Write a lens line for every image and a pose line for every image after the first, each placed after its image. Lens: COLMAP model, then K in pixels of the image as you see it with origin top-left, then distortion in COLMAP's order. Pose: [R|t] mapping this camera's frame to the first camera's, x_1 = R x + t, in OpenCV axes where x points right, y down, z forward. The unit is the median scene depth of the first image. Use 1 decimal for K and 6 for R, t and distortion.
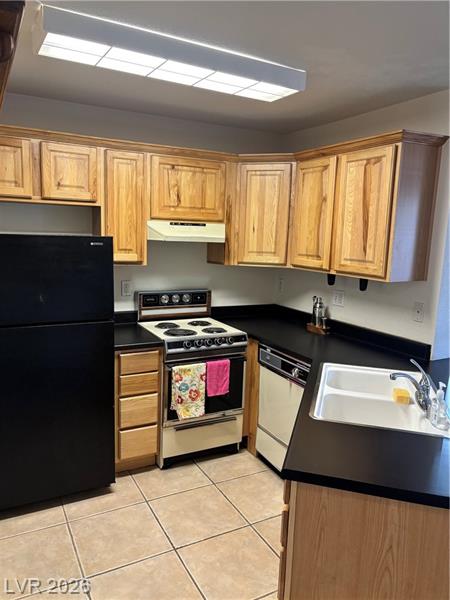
lens RADIAL K [[452.5, 0, 221.6], [0, 452.5, 305.4], [0, 0, 1]] dist [0.015125, -0.016228]
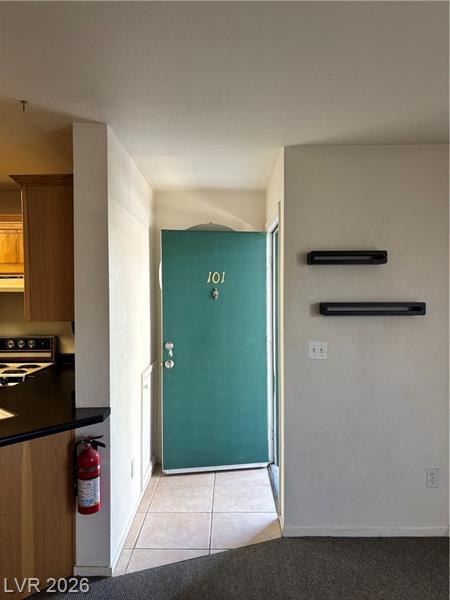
lens RADIAL K [[452.5, 0, 225.3], [0, 452.5, 299.9], [0, 0, 1]] dist [0.015125, -0.016228]
pose [[0.891253, -0.028412, -0.452616, 0.867985], [-0.040121, 0.989182, -0.141097, 0.016089], [0.451729, 0.143913, 0.880472, 0.223623]]
